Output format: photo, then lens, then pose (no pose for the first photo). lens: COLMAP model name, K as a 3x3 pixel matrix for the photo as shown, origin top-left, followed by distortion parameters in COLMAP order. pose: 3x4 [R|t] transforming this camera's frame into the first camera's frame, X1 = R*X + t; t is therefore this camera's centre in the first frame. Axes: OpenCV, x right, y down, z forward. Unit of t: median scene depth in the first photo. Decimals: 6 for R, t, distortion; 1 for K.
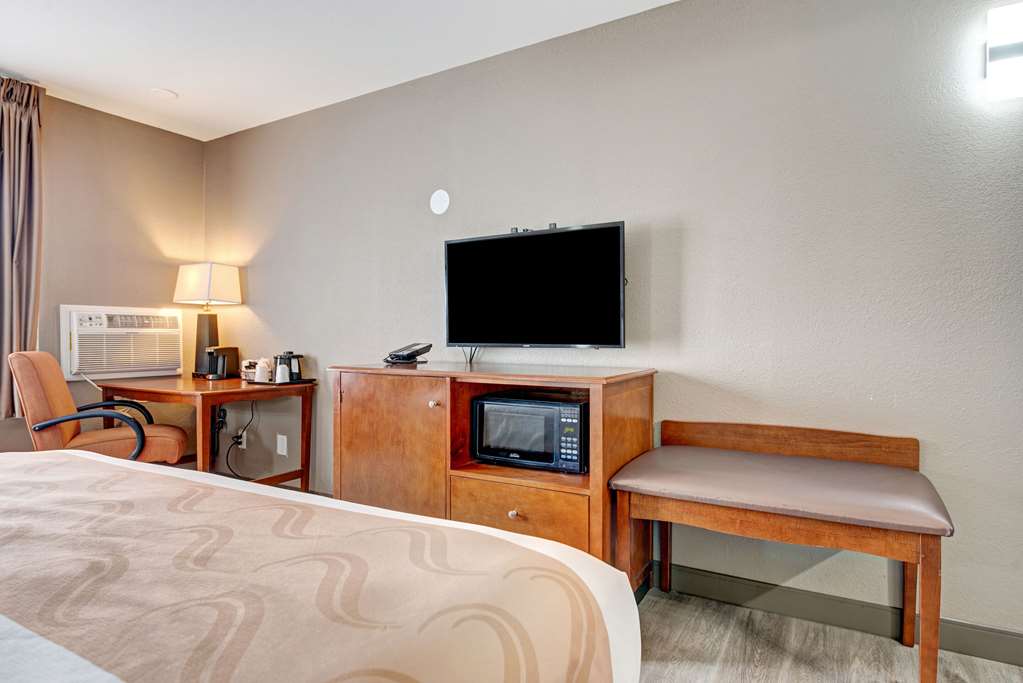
lens RADIAL K [[556.9, 0, 511.5], [0, 556.9, 341.5], [0, 0, 1]] dist [0.004872, 0.000965]
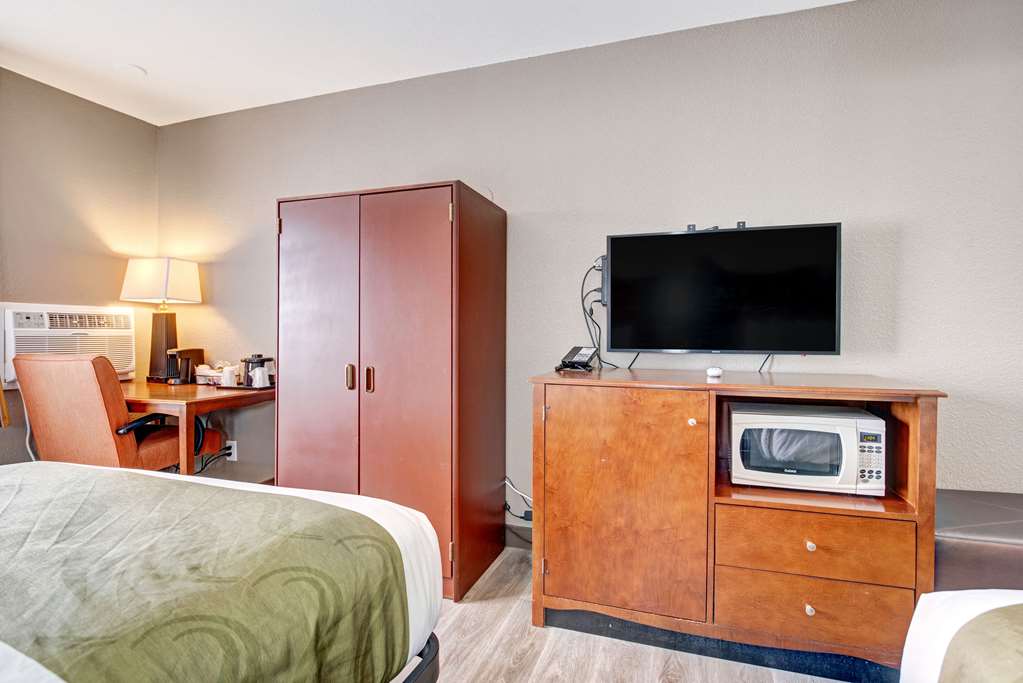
lens RADIAL K [[518.0, 0, 511.5], [0, 518.0, 341.5], [0, 0, 1]] dist [-0.002615, -0.000187]
pose [[0.984804, -0.001477, 0.173662, -0.129591], [0.001160, 0.999997, 0.001923, -0.003494], [-0.173664, -0.001693, 0.984803, 0.059095]]
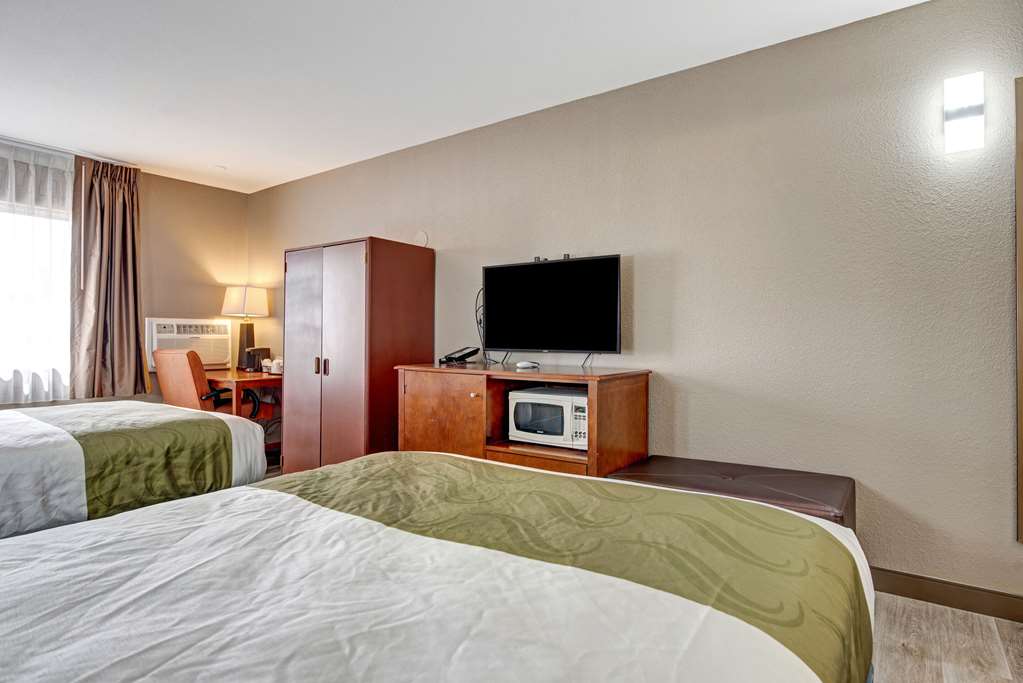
lens RADIAL K [[556.9, 0, 511.5], [0, 556.9, 341.5], [0, 0, 1]] dist [0.004872, 0.000965]
pose [[0.992646, 0.003601, -0.121000, 0.254063], [-0.004469, 0.999966, -0.006904, 0.000905], [0.120971, 0.007394, 0.992628, -0.260538]]
